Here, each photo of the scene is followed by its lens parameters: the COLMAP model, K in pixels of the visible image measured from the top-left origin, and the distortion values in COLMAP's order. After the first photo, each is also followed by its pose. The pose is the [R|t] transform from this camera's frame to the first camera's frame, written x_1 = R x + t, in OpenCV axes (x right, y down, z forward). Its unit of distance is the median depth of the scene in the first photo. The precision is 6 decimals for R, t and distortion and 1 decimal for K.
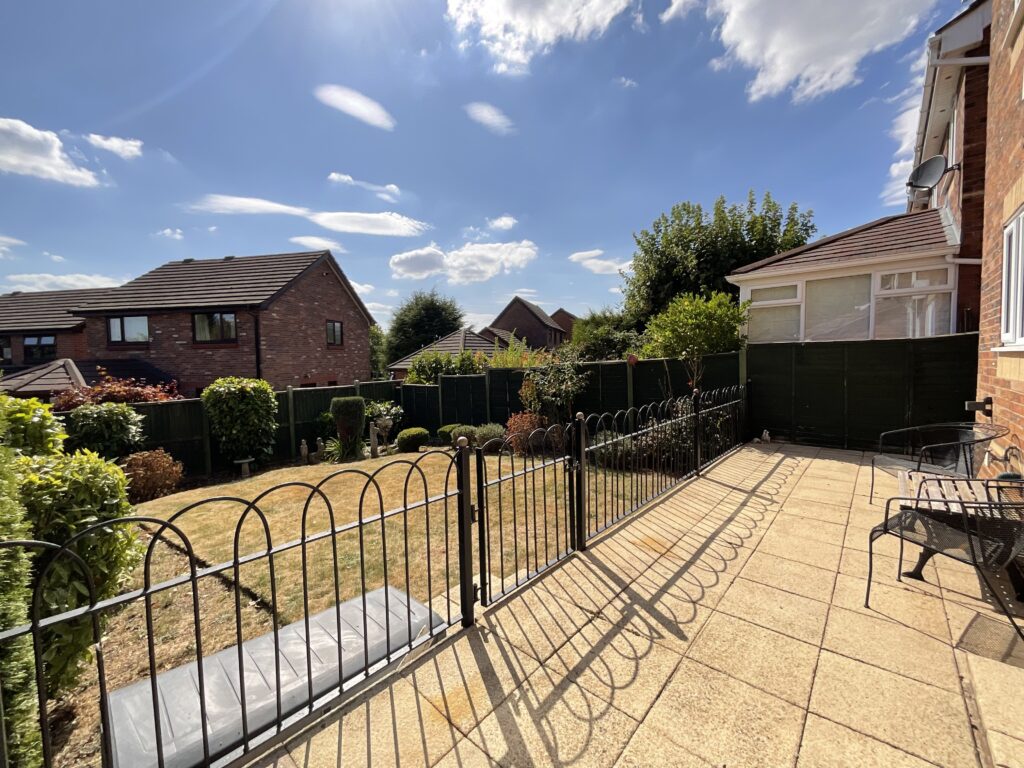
lens RADIAL K [[418.4, 0, 510.8], [0, 418.4, 384.3], [0, 0, 1]] dist [-0.000842, 0.000981]
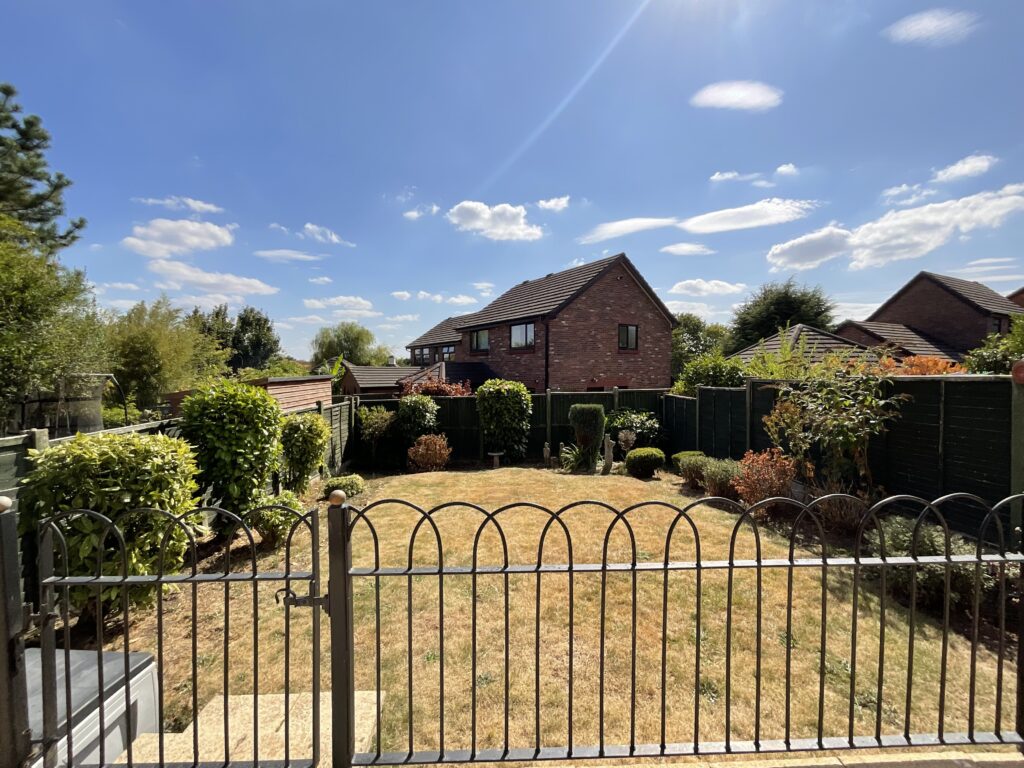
lens RADIAL K [[418.4, 0, 510.8], [0, 418.4, 384.3], [0, 0, 1]] dist [-0.000842, 0.000981]
pose [[0.683516, 0.045678, -0.728505, 0.139281], [-0.052604, 0.998527, 0.013253, -0.014349], [0.728037, 0.029264, 0.684912, 0.174841]]
